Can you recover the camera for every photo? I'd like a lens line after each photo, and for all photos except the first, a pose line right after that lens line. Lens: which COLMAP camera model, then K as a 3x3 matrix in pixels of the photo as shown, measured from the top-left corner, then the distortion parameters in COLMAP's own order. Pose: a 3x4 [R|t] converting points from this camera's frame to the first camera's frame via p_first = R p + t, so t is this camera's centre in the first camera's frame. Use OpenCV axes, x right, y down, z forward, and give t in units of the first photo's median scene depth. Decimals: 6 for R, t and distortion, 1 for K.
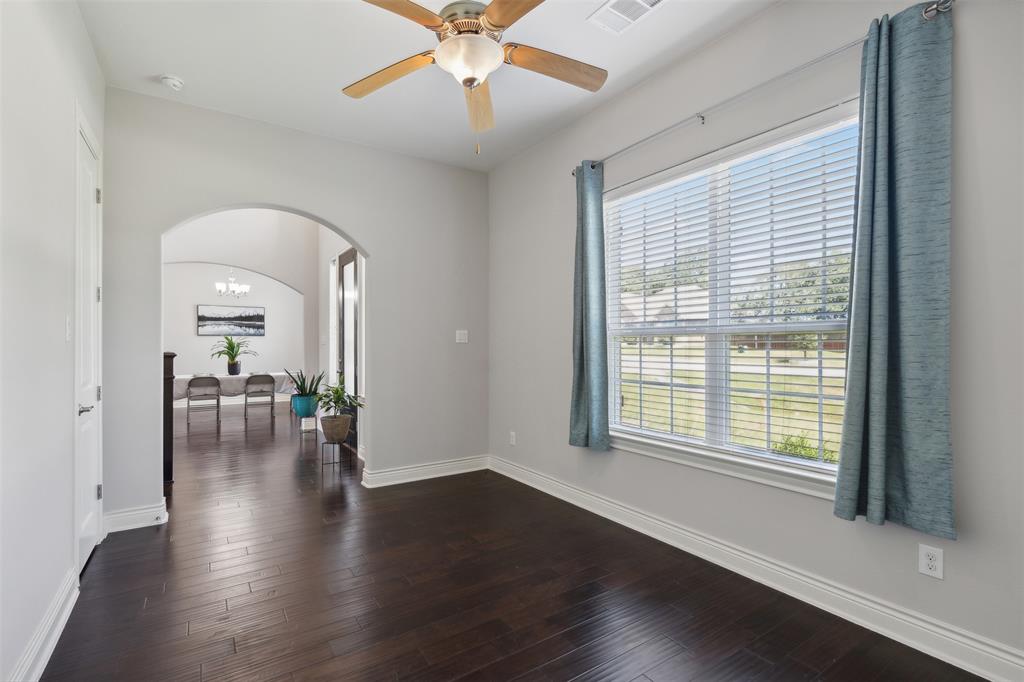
lens RADIAL K [[468.6, 0, 514.0], [0, 468.6, 347.4], [0, 0, 1]] dist [-0.002219, -0.000421]
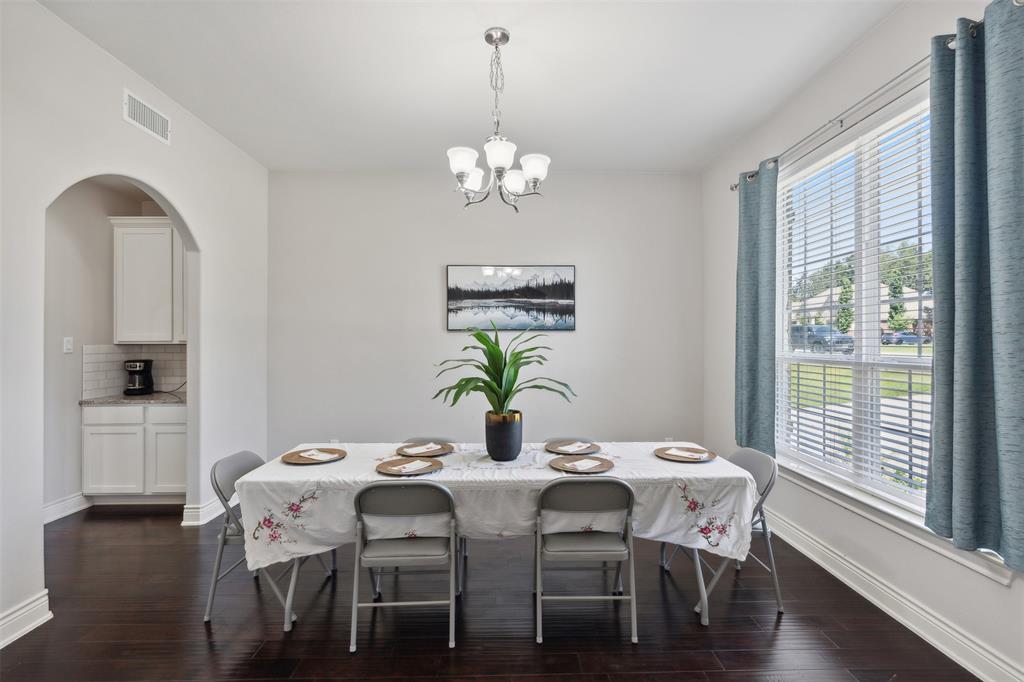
lens RADIAL K [[470.1, 0, 513.8], [0, 470.1, 337.6], [0, 0, 1]] dist [0.000066, 0.000027]
pose [[0.841365, -0.004314, -0.540450, -0.420894], [-0.002619, 0.999924, -0.012060, -0.015637], [0.540461, 0.011562, 0.841290, 0.734818]]
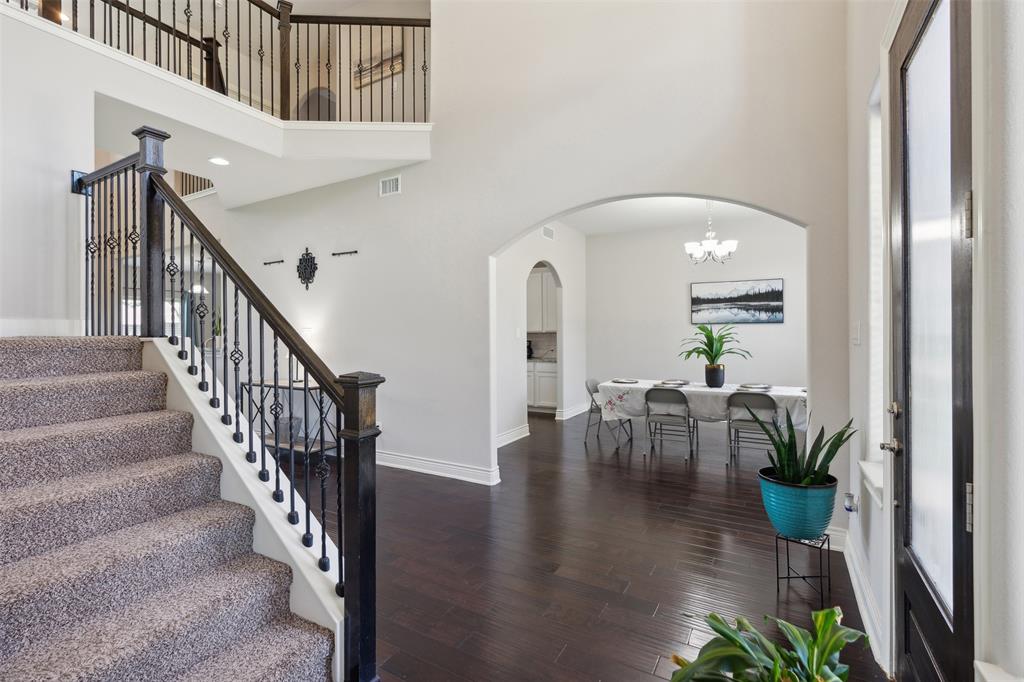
lens RADIAL K [[465.4, 0, 512.5], [0, 465.4, 329.4], [0, 0, 1]] dist [0.000473, 0.000047]
pose [[0.443072, -0.005809, -0.896467, -0.156207], [-0.000950, 0.999975, -0.006950, -0.013486], [0.896485, 0.003931, 0.443056, 0.473424]]
